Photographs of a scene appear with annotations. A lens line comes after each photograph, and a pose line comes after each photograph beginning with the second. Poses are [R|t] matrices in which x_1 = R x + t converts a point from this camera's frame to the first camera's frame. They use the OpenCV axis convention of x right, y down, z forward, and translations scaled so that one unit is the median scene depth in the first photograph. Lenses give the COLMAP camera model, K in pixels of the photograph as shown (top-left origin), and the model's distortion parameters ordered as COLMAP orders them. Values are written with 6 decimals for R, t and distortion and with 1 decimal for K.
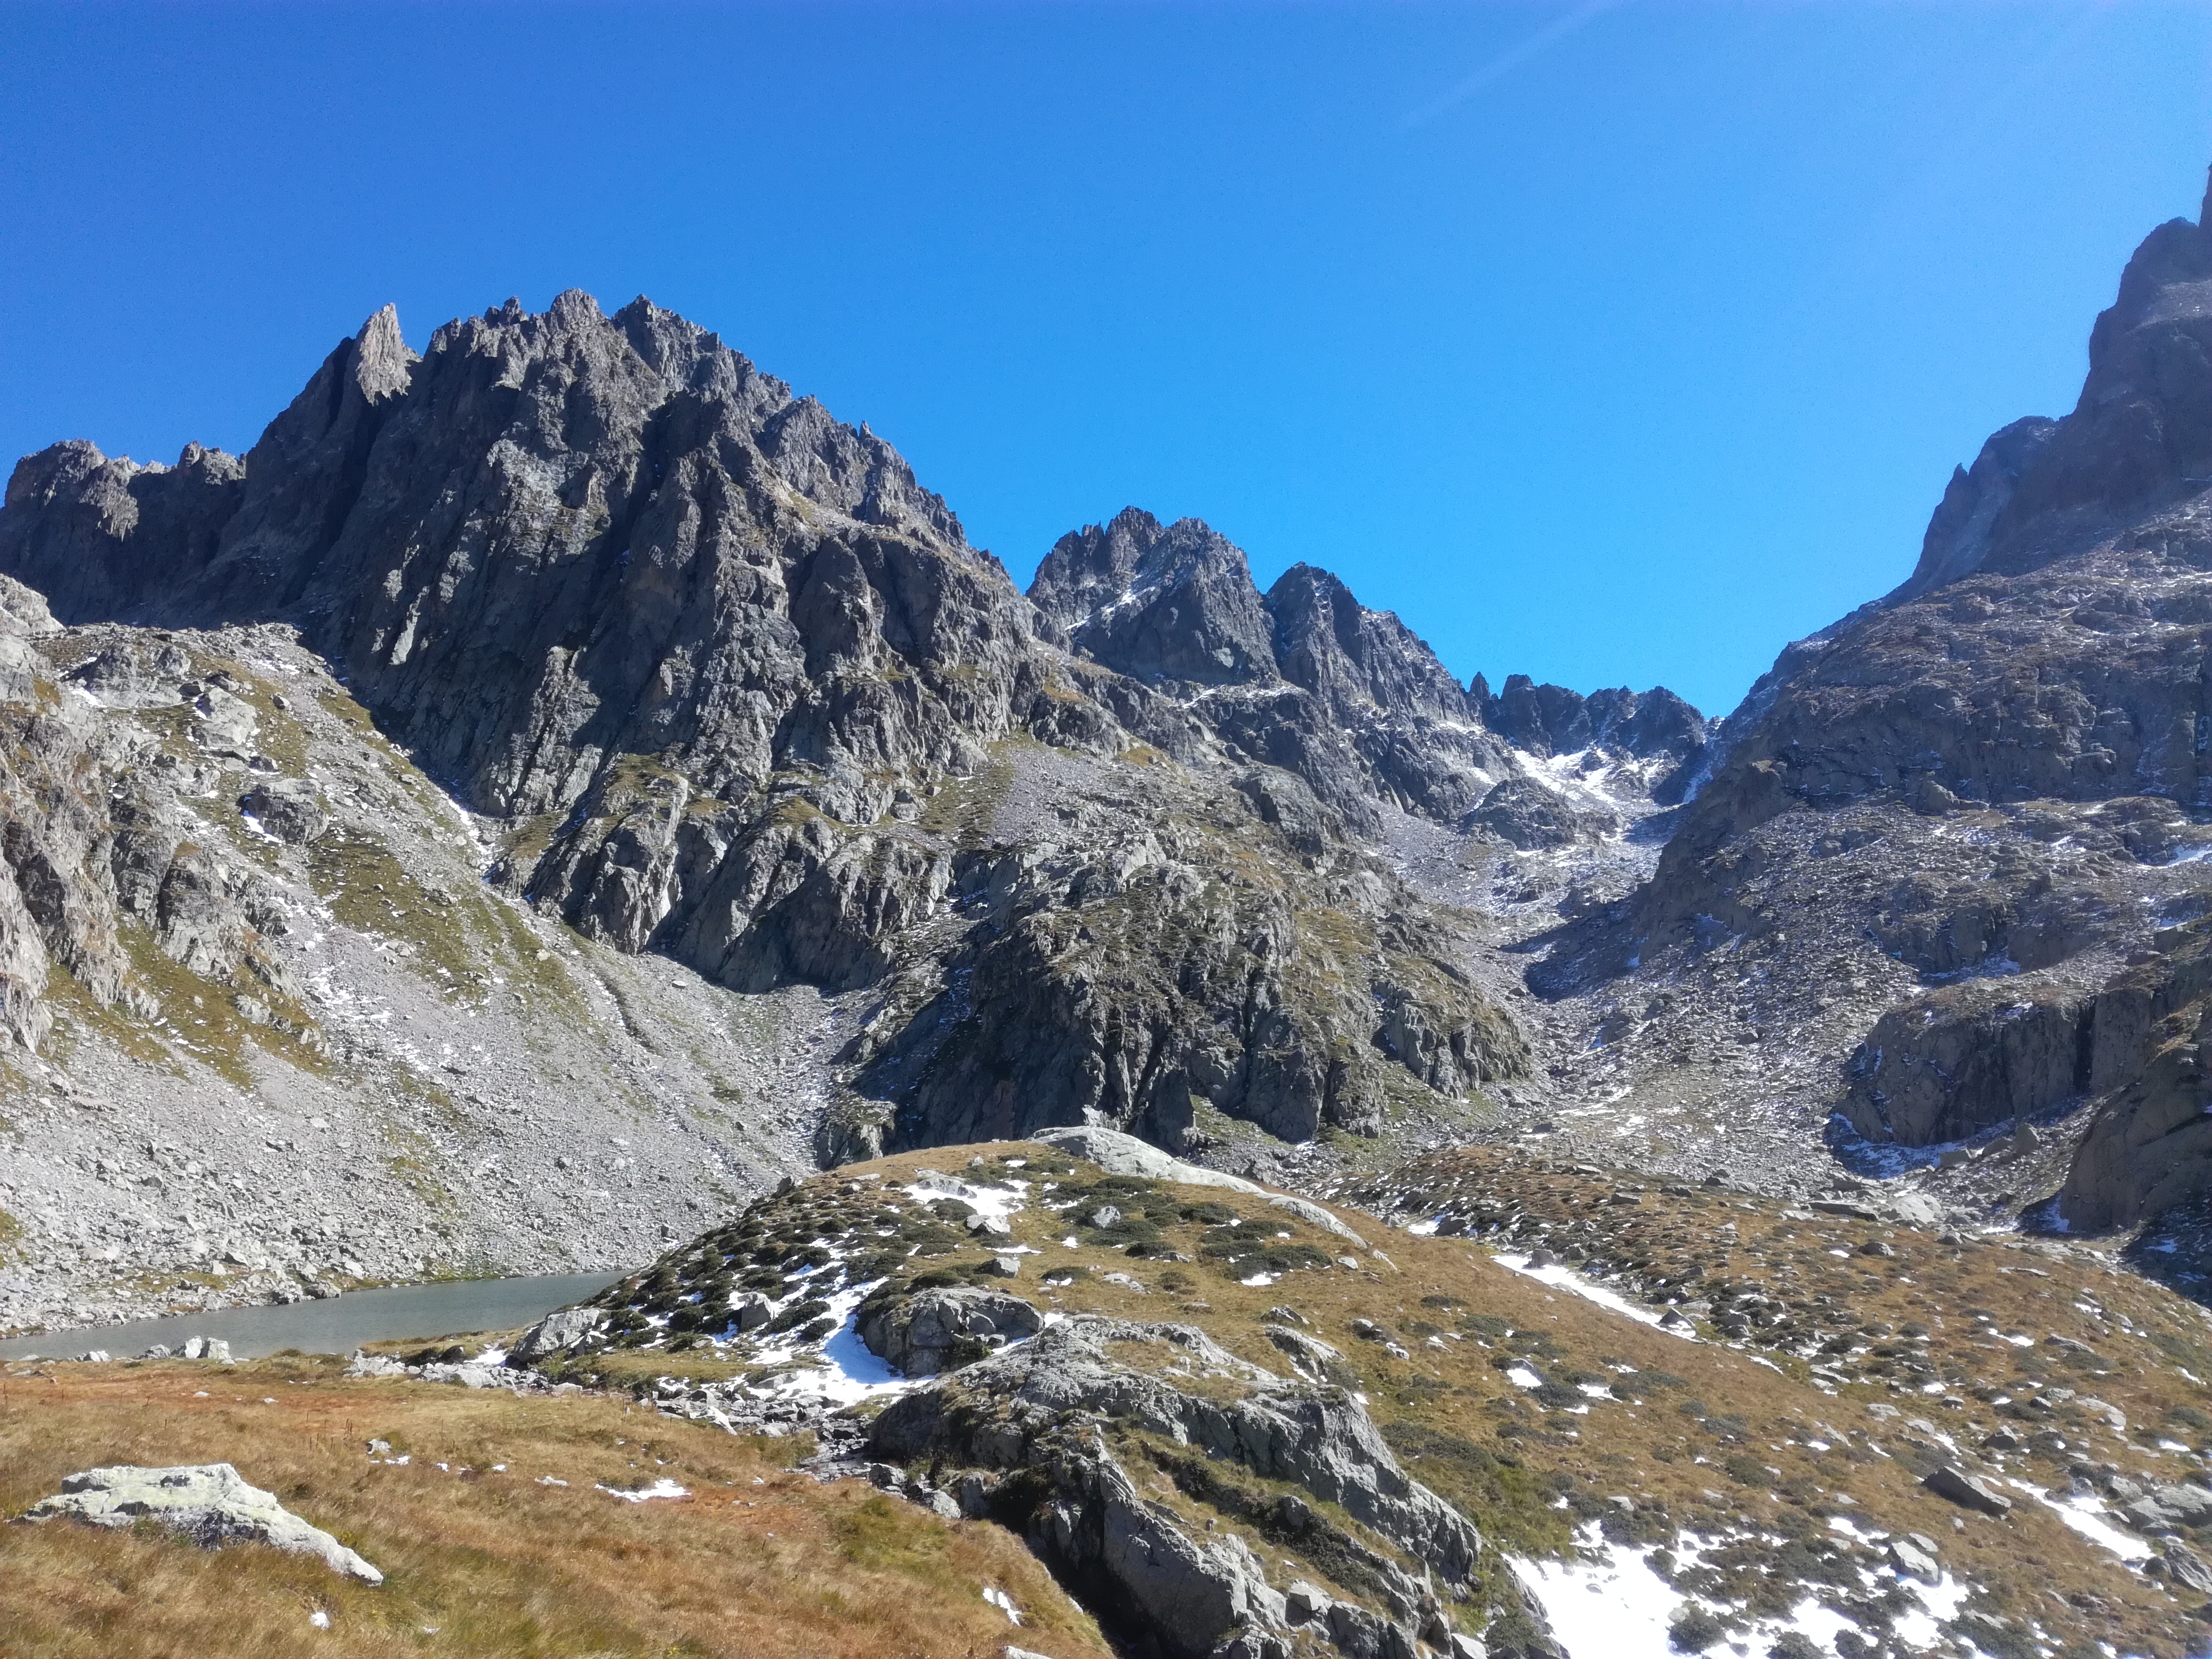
lens RADIAL K [[1750.2, 0, 1106.0], [0, 1750.2, 829.5], [0, 0, 1]] dist [0.073859, -0.146587]
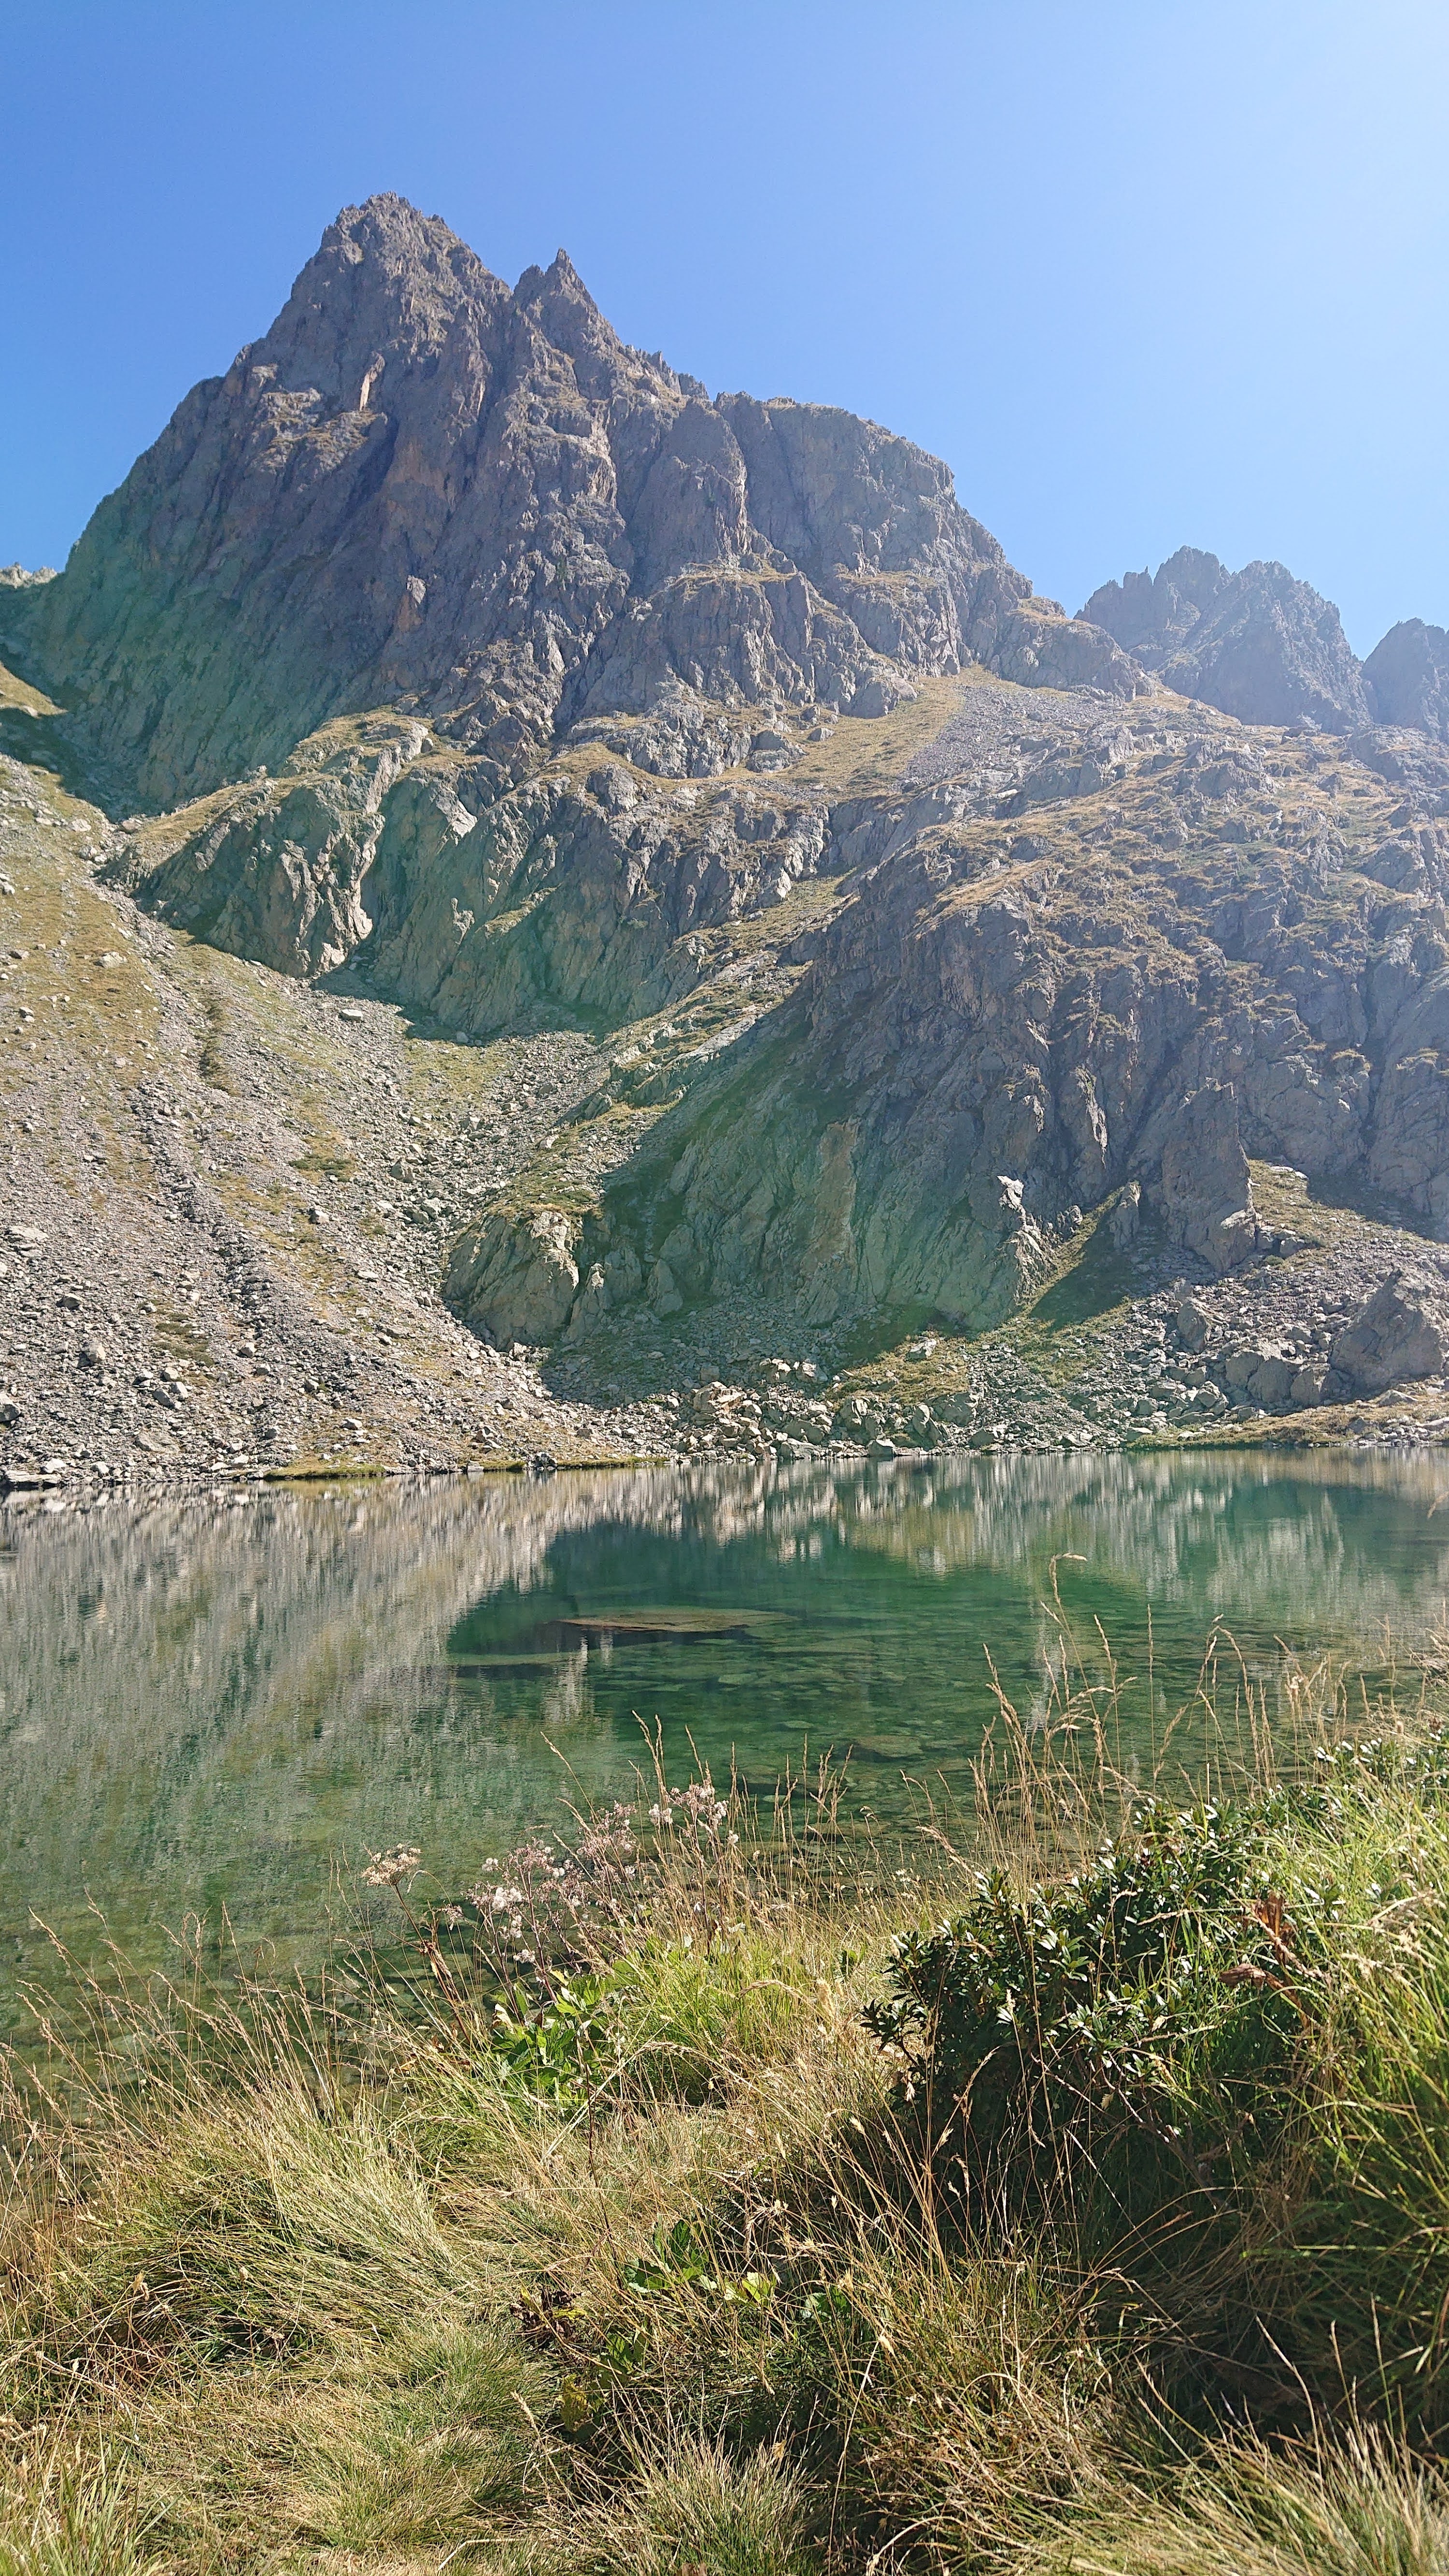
lens RADIAL K [[1742.2, 0, 724.5], [0, 1742.2, 1288.0], [0, 0, 1]] dist [-0.021958, 0.000119]
pose [[0.967638, -0.001740, -0.252337, 0.026643], [0.037393, 0.989925, 0.136566, 0.098670], [0.249558, -0.141582, 0.957954, 0.431266]]
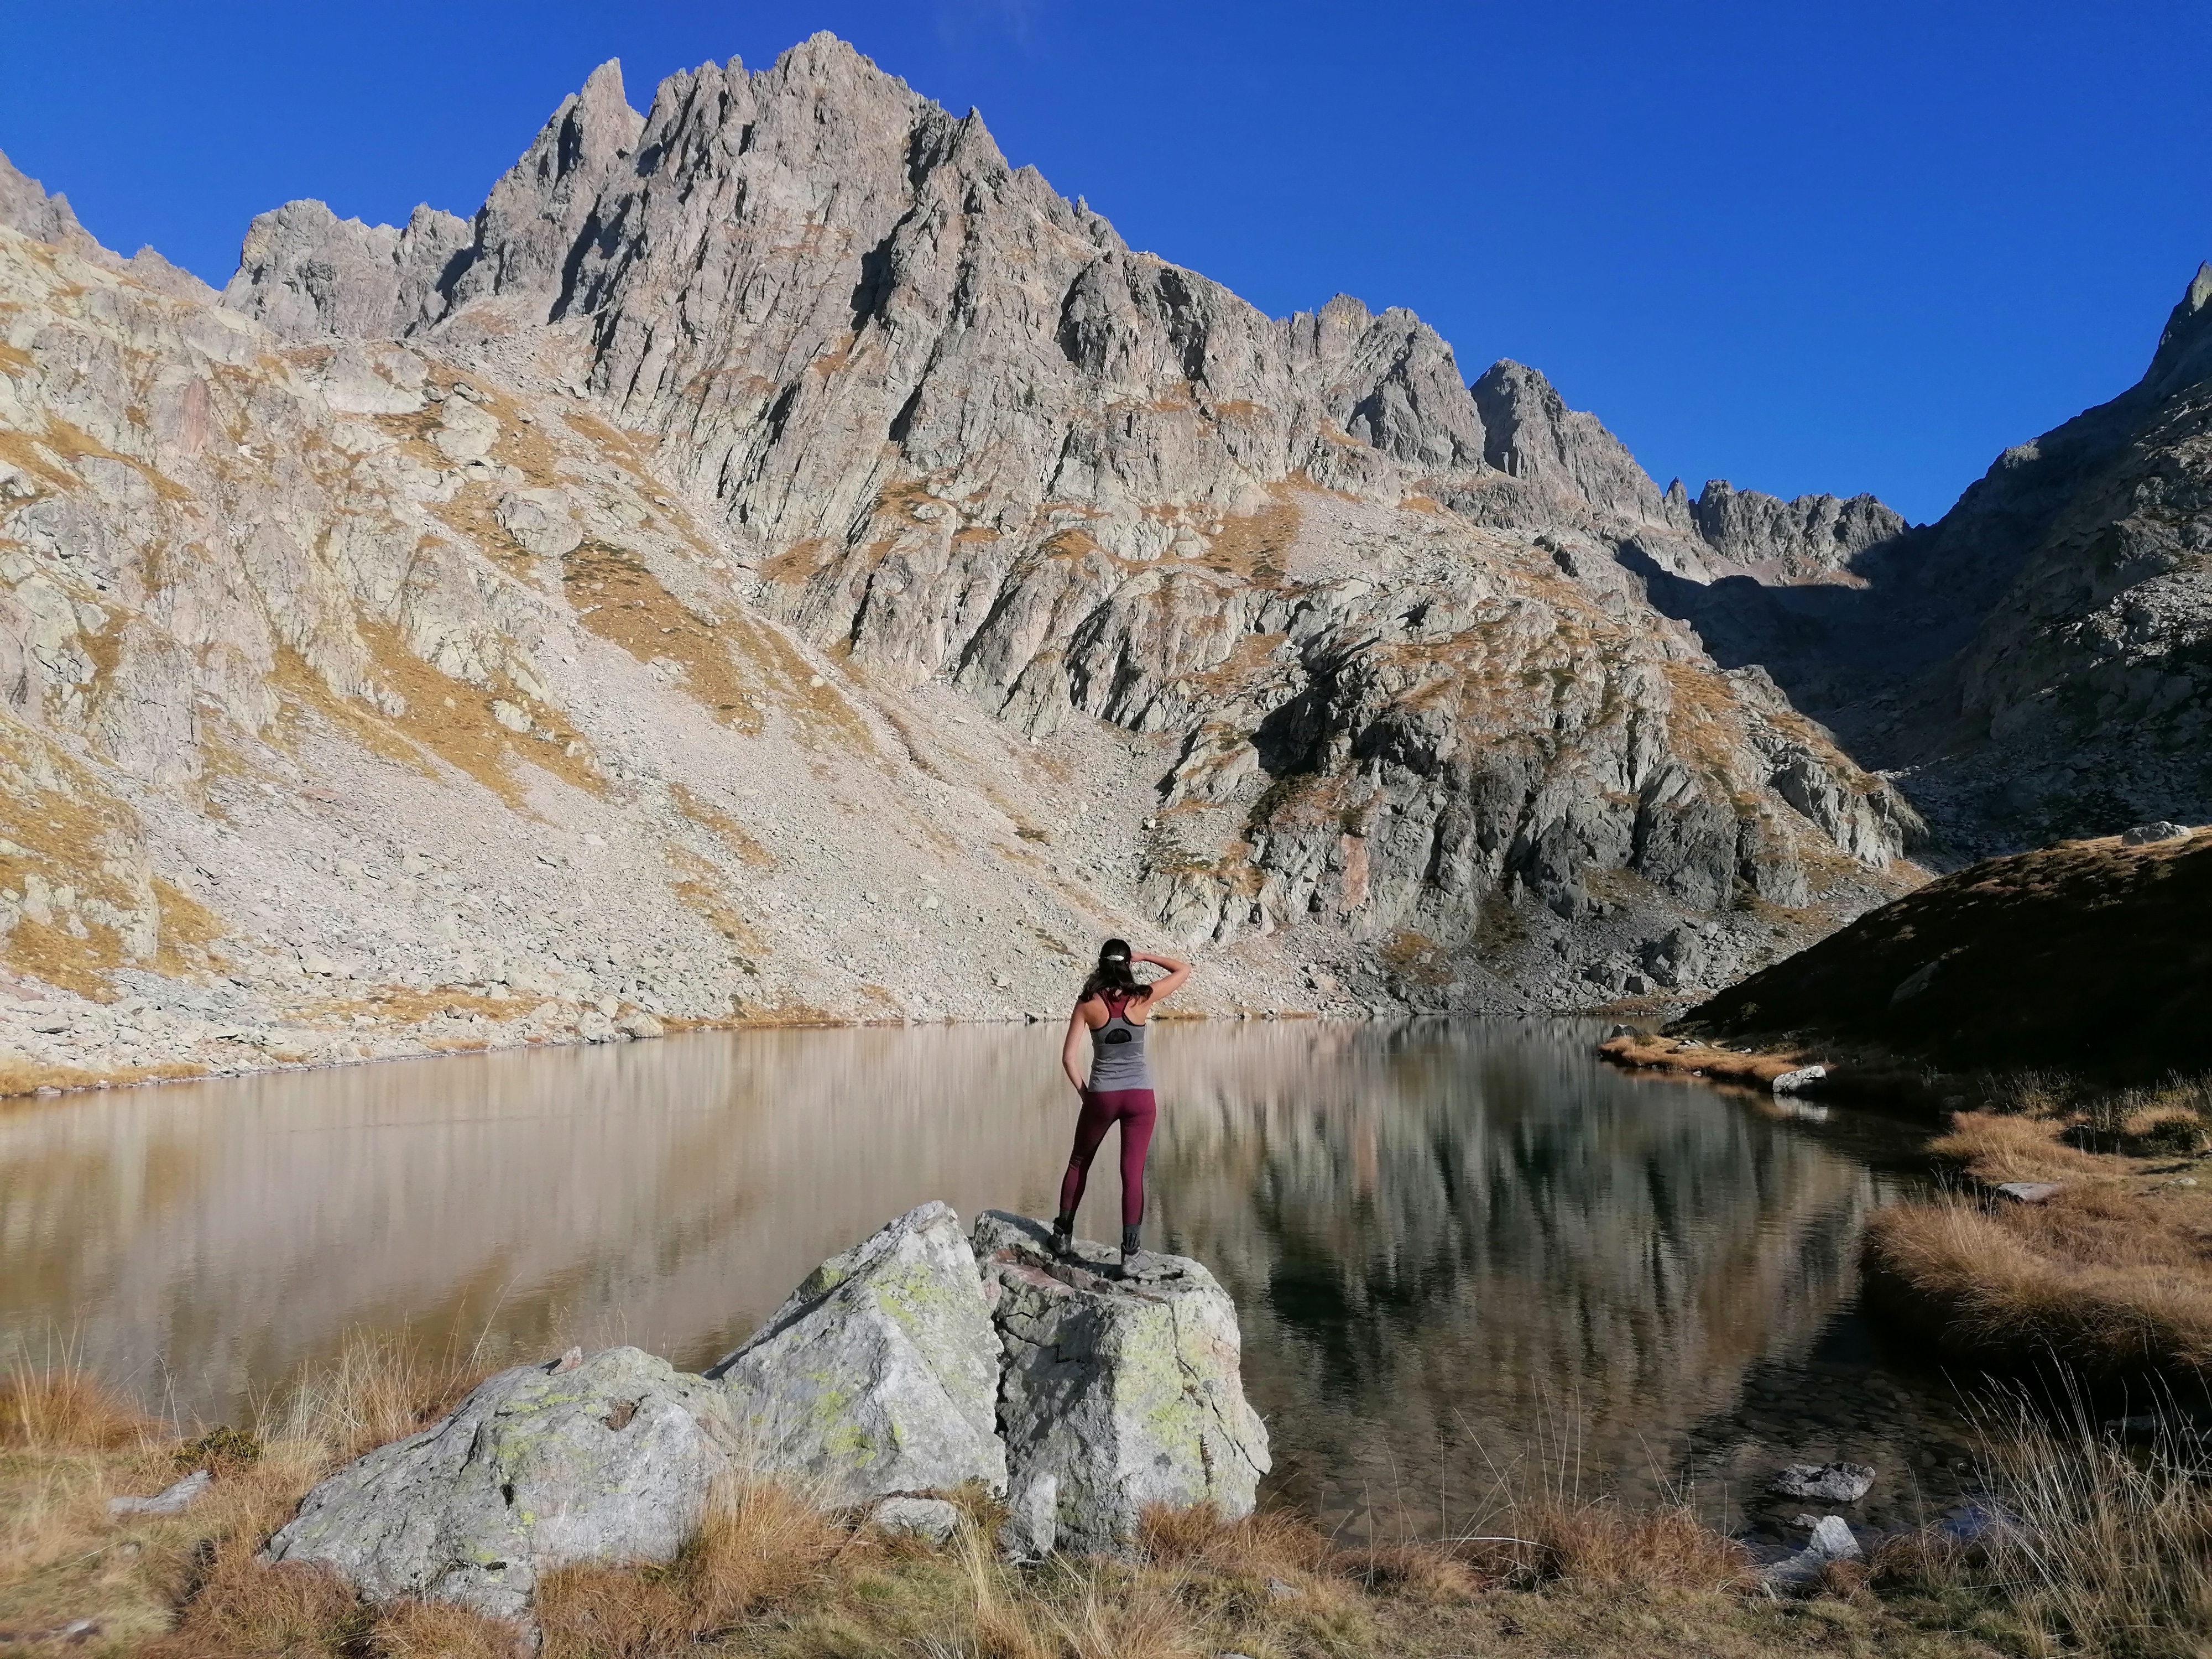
lens RADIAL K [[1614.5, 0, 1102.8], [0, 1614.5, 791.2], [0, 0, 1]] dist [0.129202, -0.163247]
pose [[0.995903, 0.027366, -0.086189, -0.091956], [-0.019814, 0.995986, 0.087283, 0.047331], [0.088232, -0.085218, 0.992448, 0.166464]]
